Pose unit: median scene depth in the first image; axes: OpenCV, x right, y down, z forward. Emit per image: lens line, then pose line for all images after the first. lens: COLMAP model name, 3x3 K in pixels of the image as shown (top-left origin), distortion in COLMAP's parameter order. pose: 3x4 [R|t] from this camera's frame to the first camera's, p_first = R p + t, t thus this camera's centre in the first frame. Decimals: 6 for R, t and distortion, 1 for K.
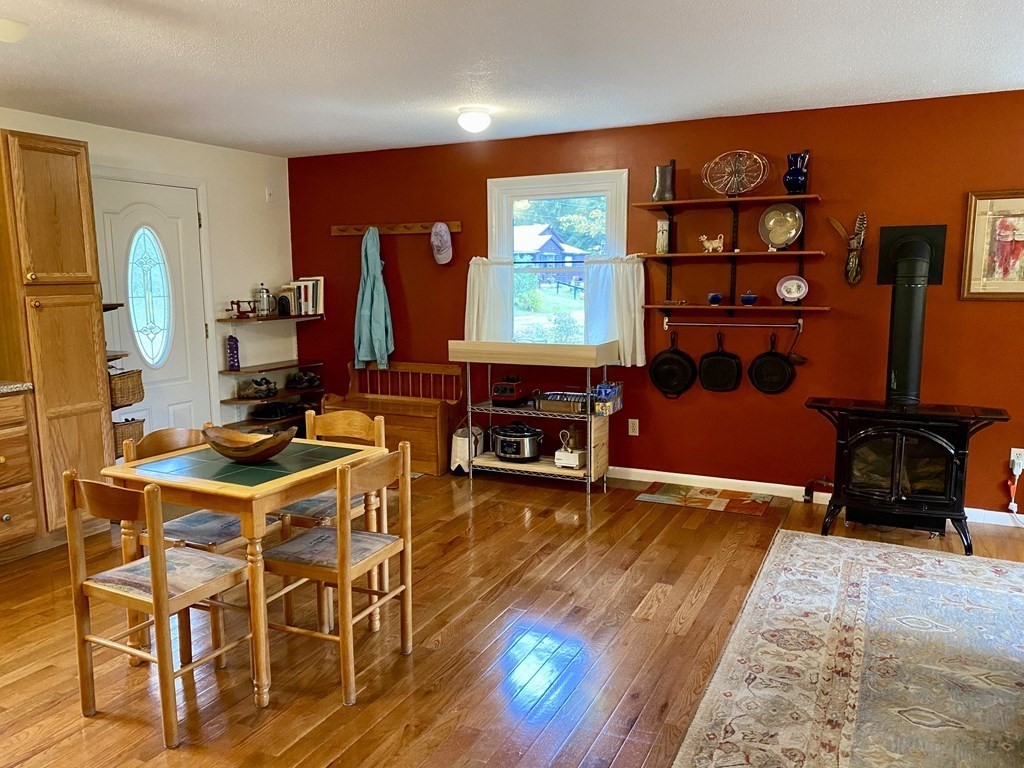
lens RADIAL K [[780.2, 0, 508.2], [0, 780.2, 393.1], [0, 0, 1]] dist [0.044741, -0.048024]
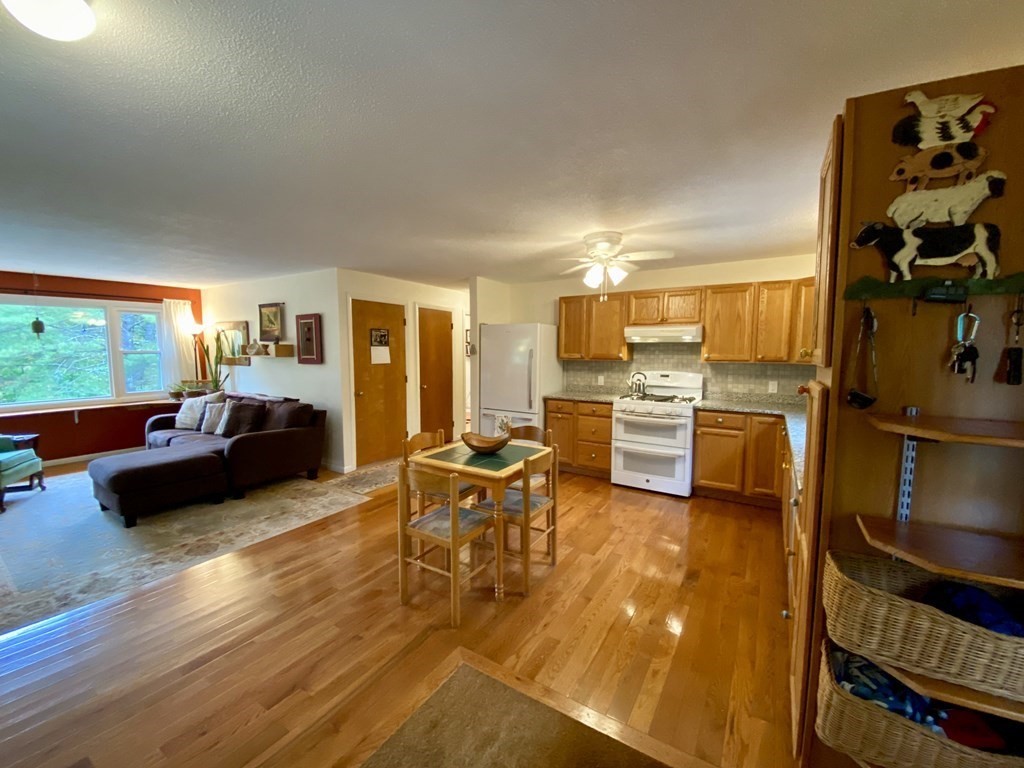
lens RADIAL K [[408.7, 0, 514.4], [0, 408.7, 385.0], [0, 0, 1]] dist [0.045703, -0.037847]
pose [[-0.995714, 0.000201, 0.092483, -0.320629], [0.022083, 0.971590, 0.235639, -0.191087], [-0.089809, 0.236672, -0.967430, 1.242042]]
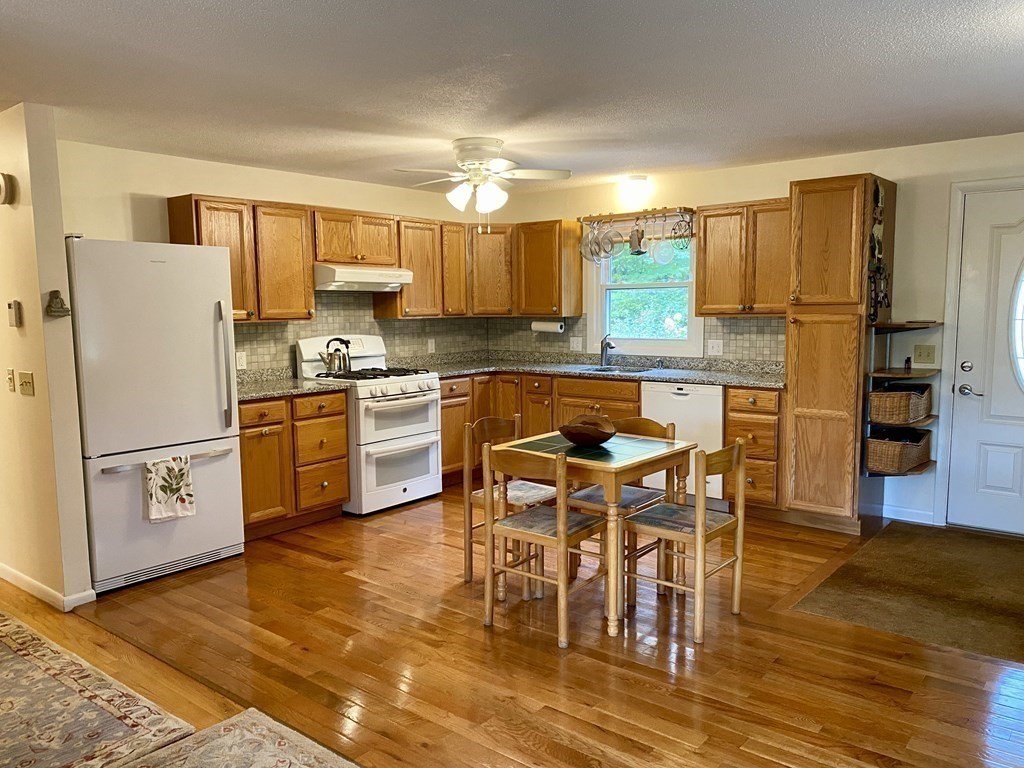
lens RADIAL K [[777.9, 0, 506.4], [0, 777.9, 389.2], [0, 0, 1]] dist [0.091945, -0.179029]
pose [[-0.223028, 0.121728, -0.967182, 0.610451], [-0.133609, 0.978992, 0.154024, -0.121166], [0.965612, 0.163576, -0.202078, 0.738536]]
